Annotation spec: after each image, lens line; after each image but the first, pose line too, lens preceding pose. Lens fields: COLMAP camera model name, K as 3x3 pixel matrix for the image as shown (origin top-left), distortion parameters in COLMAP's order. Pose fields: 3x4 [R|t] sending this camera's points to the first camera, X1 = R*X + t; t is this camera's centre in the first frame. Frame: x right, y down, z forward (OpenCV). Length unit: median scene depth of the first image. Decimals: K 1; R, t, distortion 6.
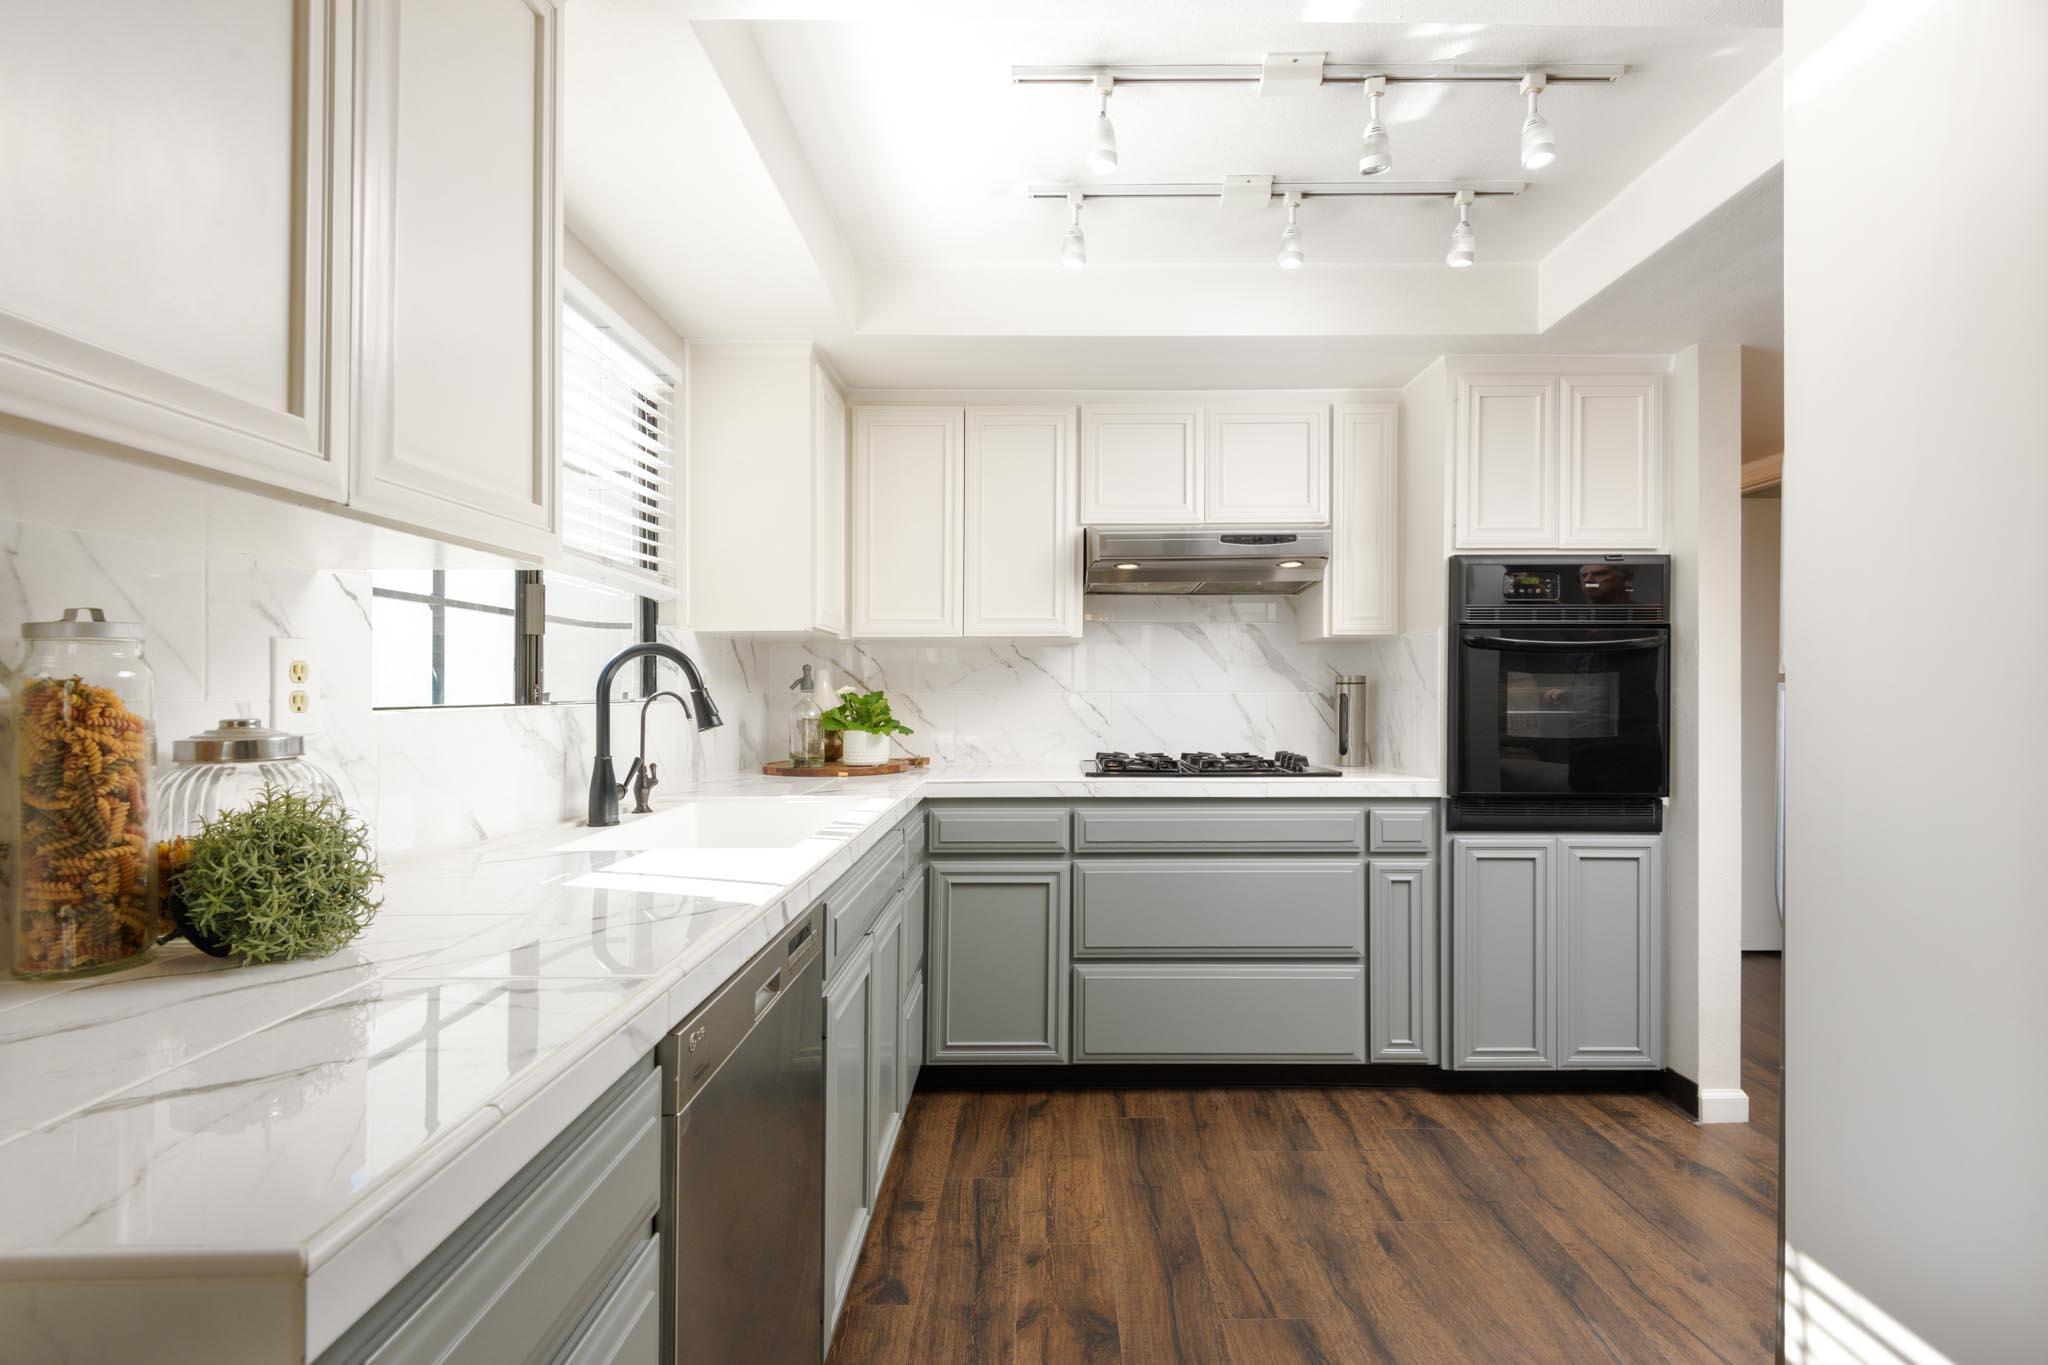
lens RADIAL K [[950.9, 0, 1026.9], [0, 950.9, 676.9], [0, 0, 1]] dist [0.000476, -0.000767]
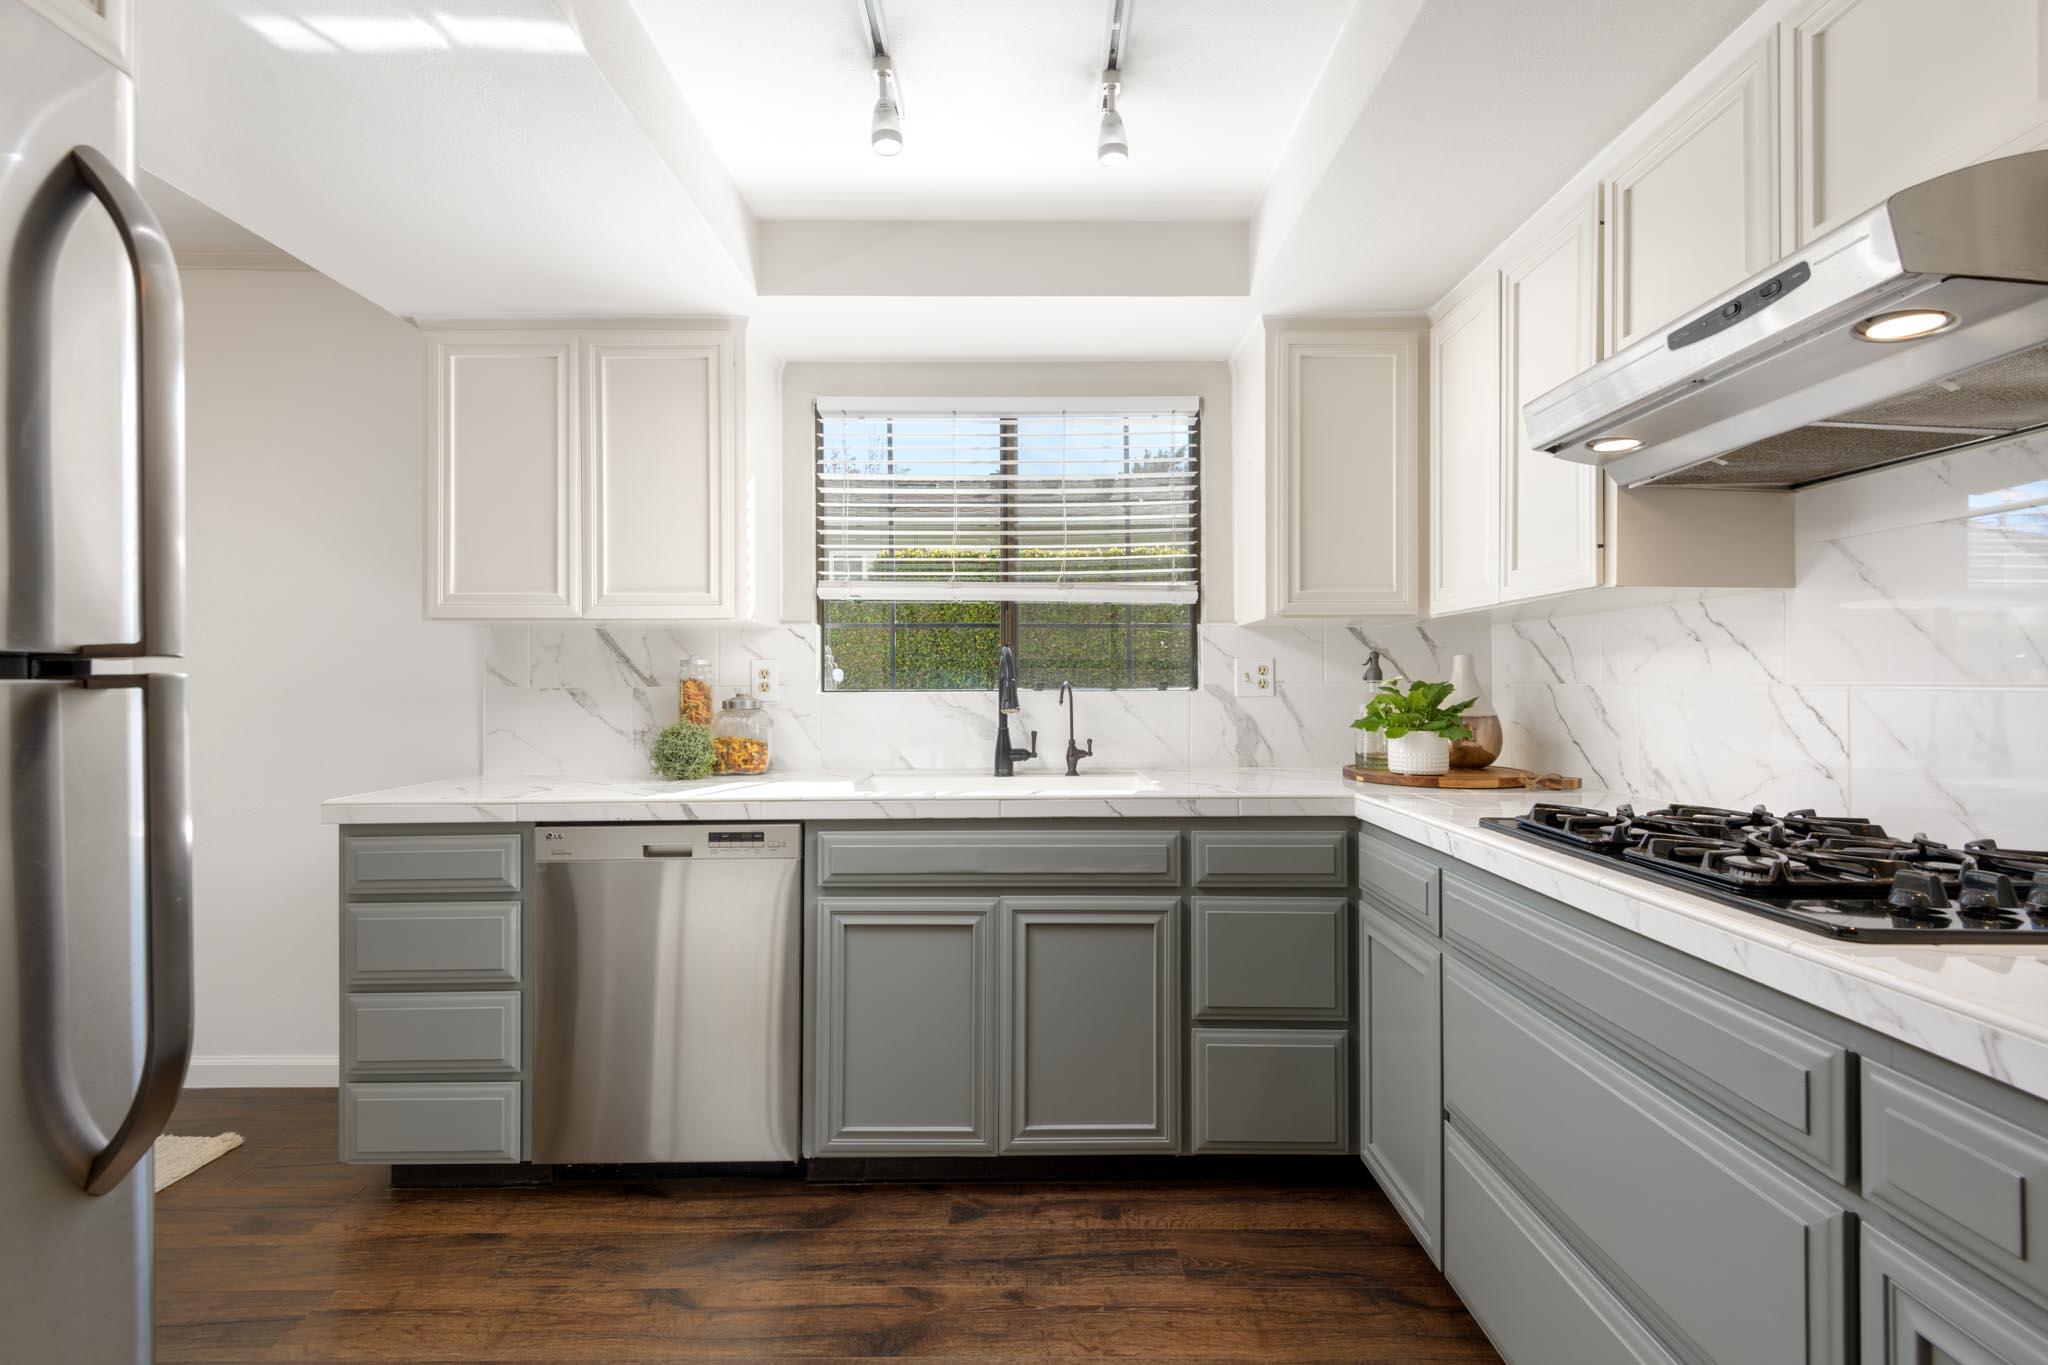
lens RADIAL K [[920.0, 0, 1046.9], [0, 920.0, 675.4], [0, 0, 1]] dist [0.014482, -0.000211]
pose [[0.038585, -0.007280, -0.999229, 0.848921], [0.014899, 0.999867, -0.006709, 0.013490], [0.999144, -0.014628, 0.038688, 0.933956]]
